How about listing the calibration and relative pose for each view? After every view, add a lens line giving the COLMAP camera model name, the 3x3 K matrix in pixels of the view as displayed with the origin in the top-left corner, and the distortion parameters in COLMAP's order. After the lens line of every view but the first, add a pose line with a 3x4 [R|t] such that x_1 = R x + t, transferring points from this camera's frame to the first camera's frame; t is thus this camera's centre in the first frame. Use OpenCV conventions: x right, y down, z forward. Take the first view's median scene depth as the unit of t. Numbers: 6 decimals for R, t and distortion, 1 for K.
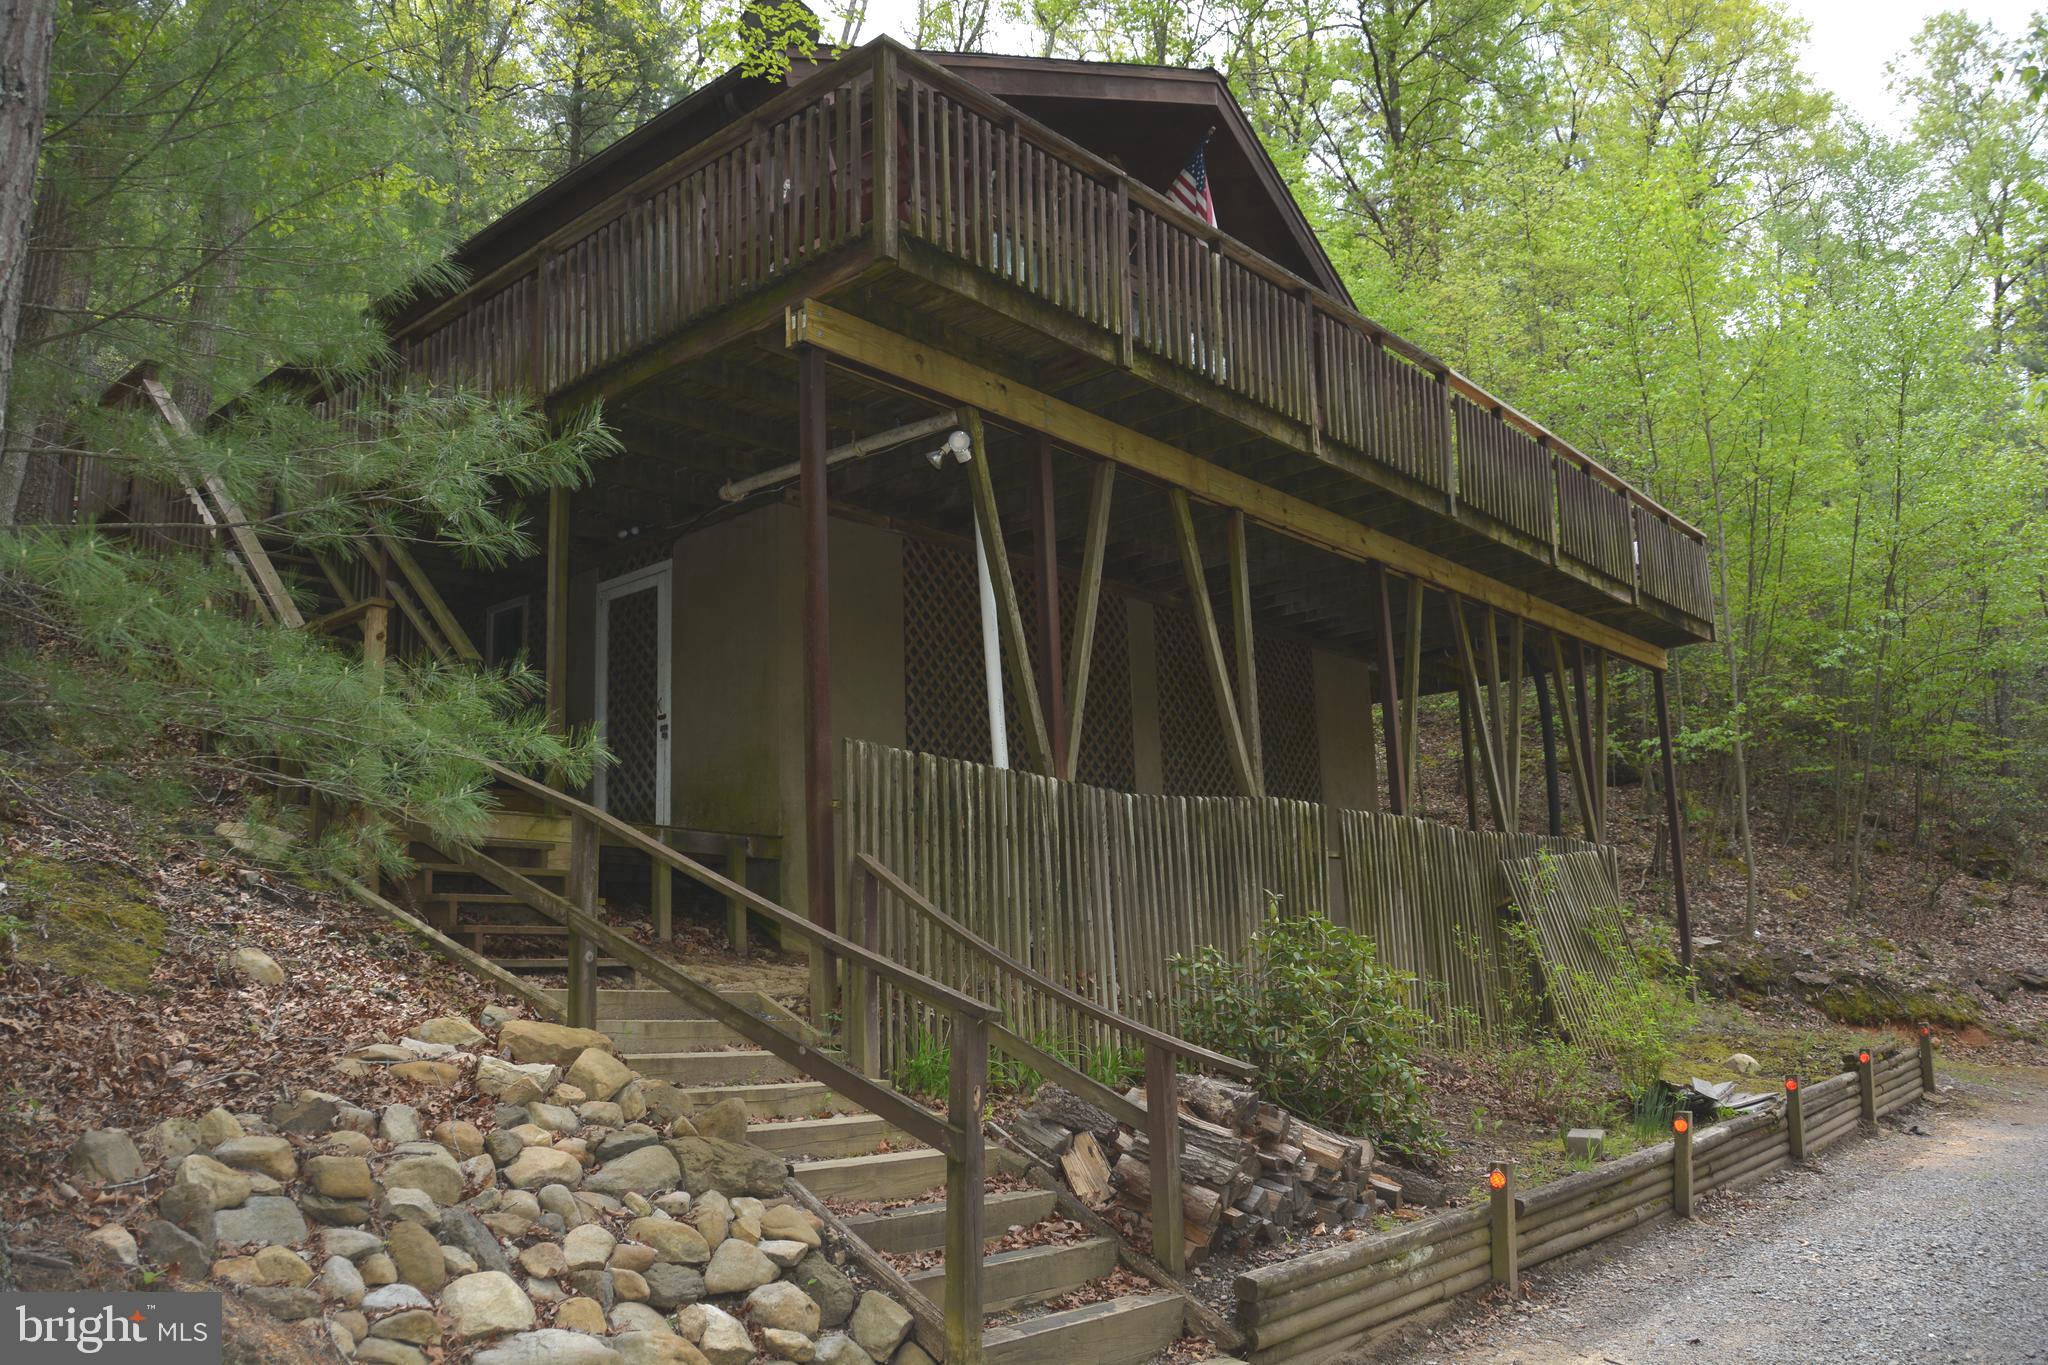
lens RADIAL K [[1650.9, 0, 1026.4], [0, 1650.9, 673.6], [0, 0, 1]] dist [-0.152324, 0.118351]
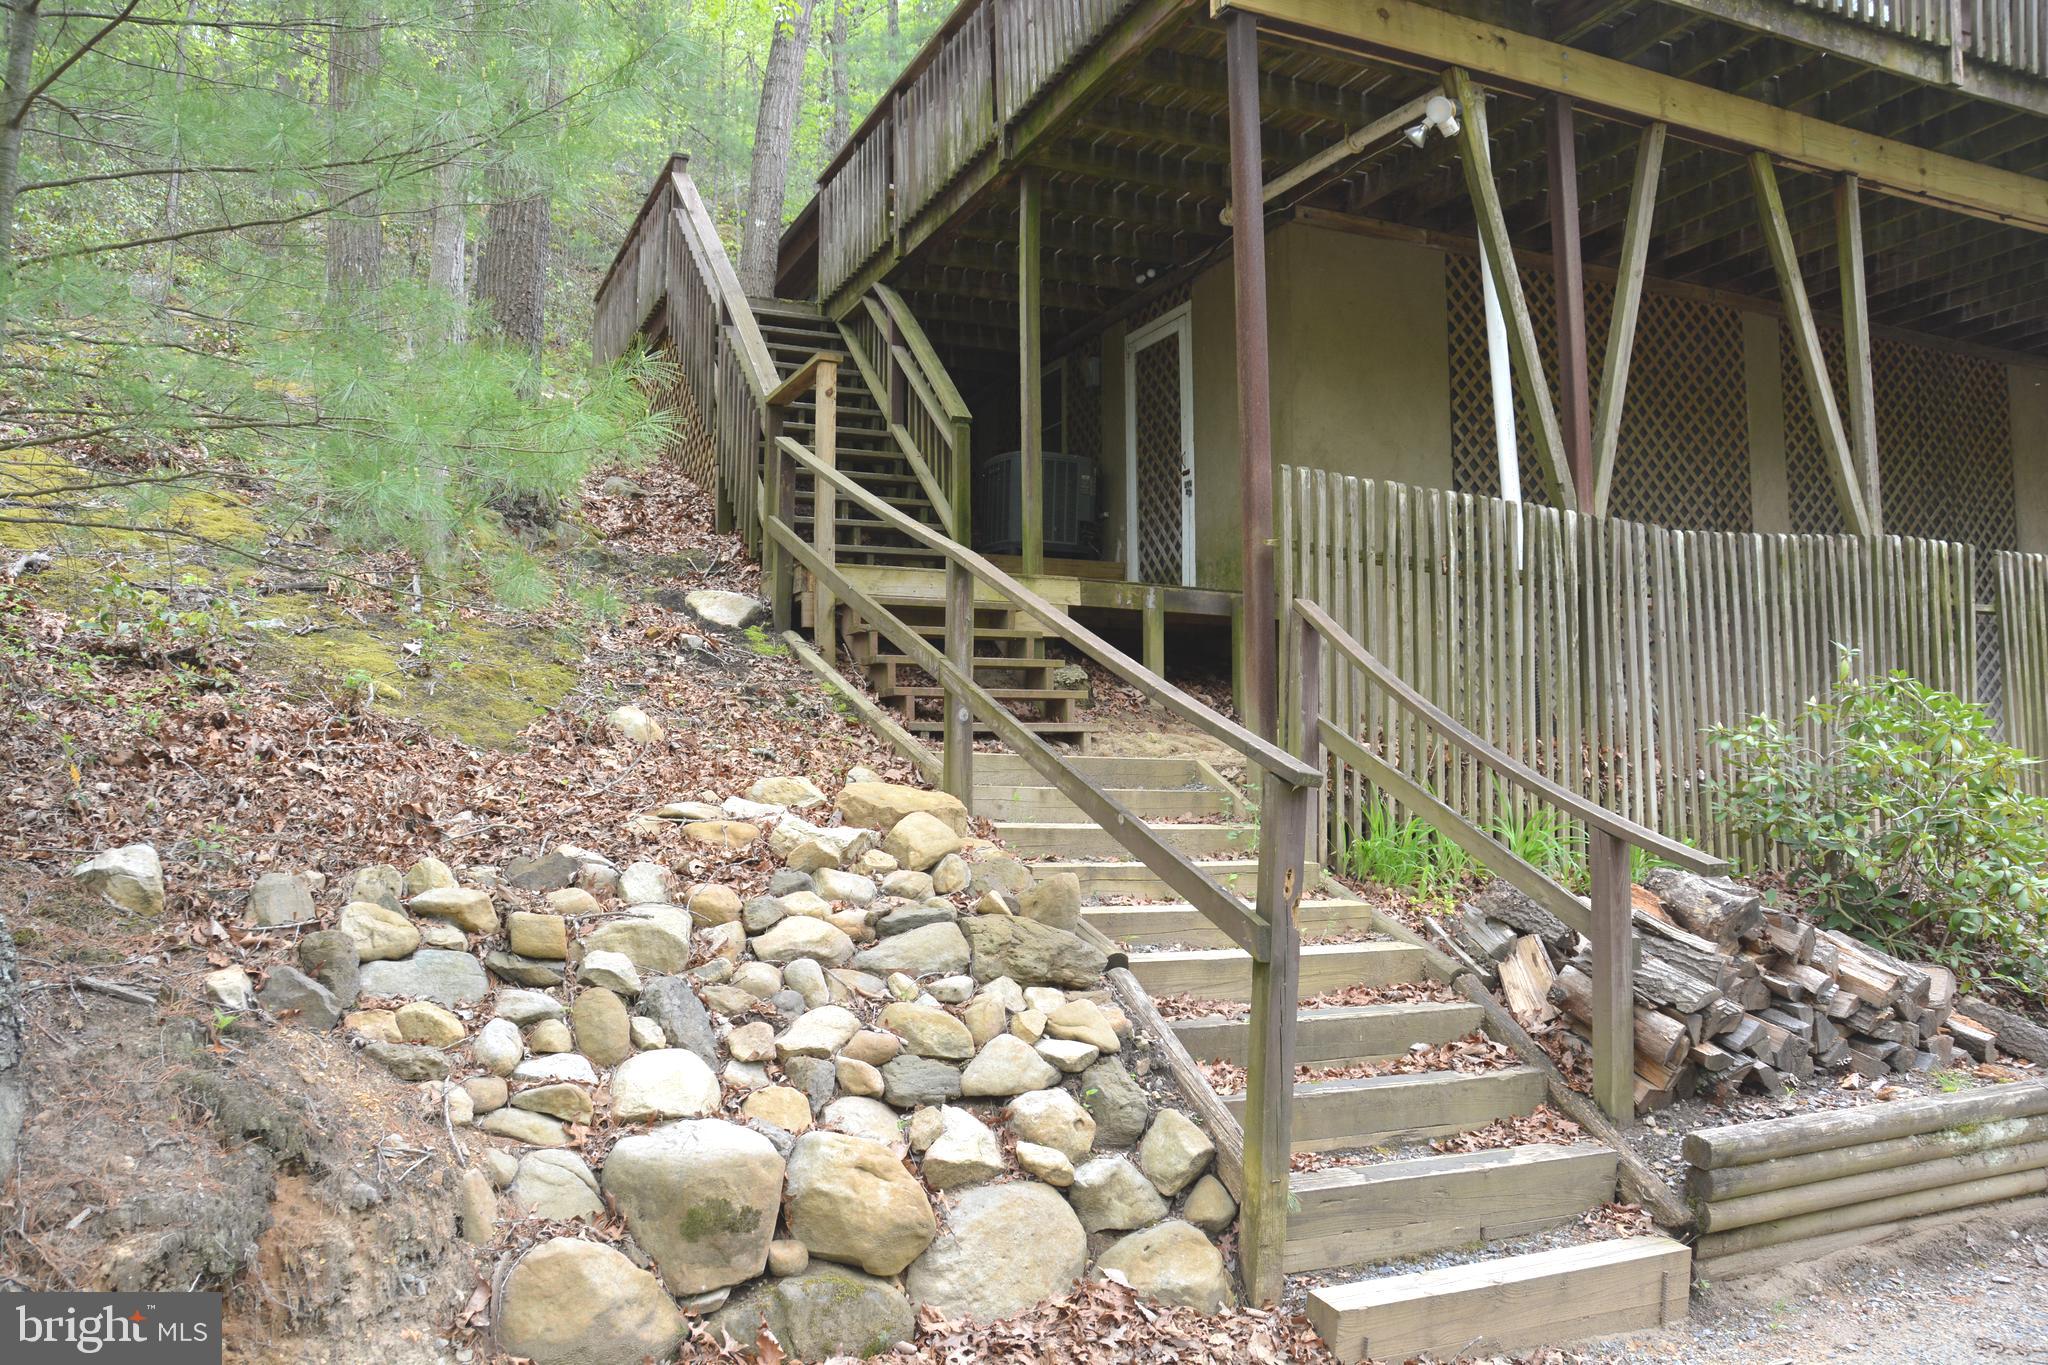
lens RADIAL K [[1650.9, 0, 1011.5], [0, 1650.9, 675.3], [0, 0, 1]] dist [-0.152324, 0.118351]
pose [[0.904533, -0.001225, -0.426402, 0.148776], [0.055125, 0.991940, 0.114089, 0.050465], [0.422826, -0.126702, 0.897310, 0.198023]]
